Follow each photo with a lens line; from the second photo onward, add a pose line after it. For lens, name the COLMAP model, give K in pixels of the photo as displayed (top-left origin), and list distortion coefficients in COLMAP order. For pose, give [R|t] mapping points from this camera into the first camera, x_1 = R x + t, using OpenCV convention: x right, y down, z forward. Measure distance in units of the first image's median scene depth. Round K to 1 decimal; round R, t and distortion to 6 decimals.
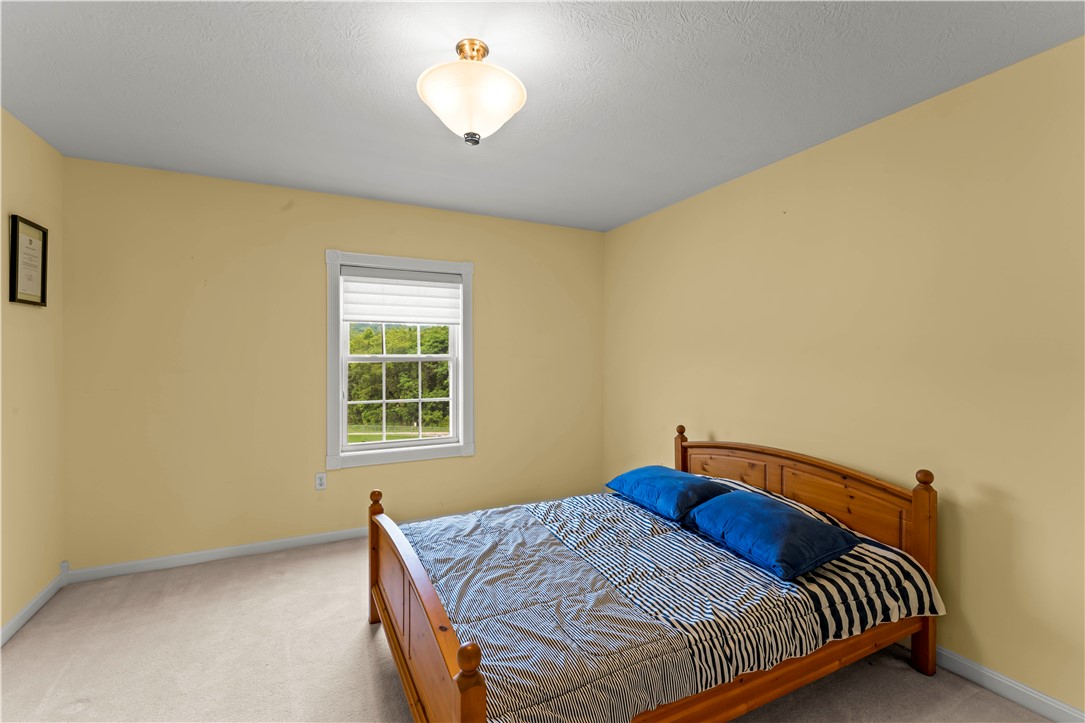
lens RADIAL K [[476.2, 0, 535.5], [0, 476.2, 341.0], [0, 0, 1]] dist [0.000447, 0.000019]
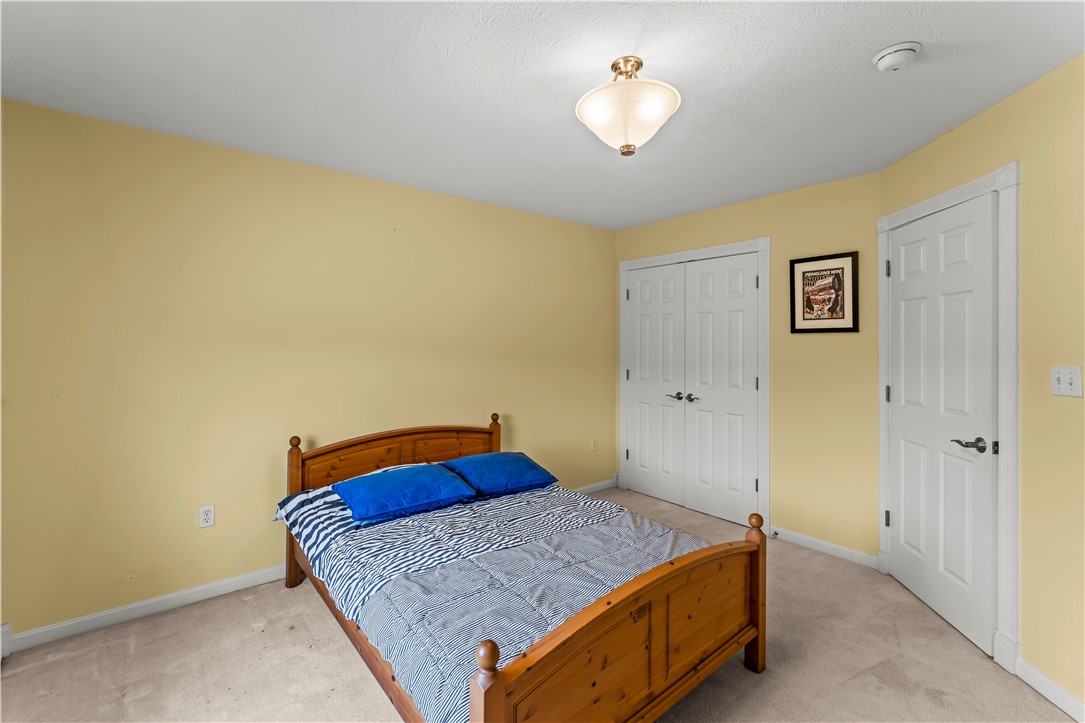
lens RADIAL K [[476.2, 0, 535.5], [0, 476.2, 341.0], [0, 0, 1]] dist [0.000447, 0.000019]
pose [[-0.220698, -0.005214, 0.975328, -0.972885], [-0.032372, 0.999474, -0.001982, -0.004785], [-0.974805, -0.032011, -0.220750, 1.258681]]
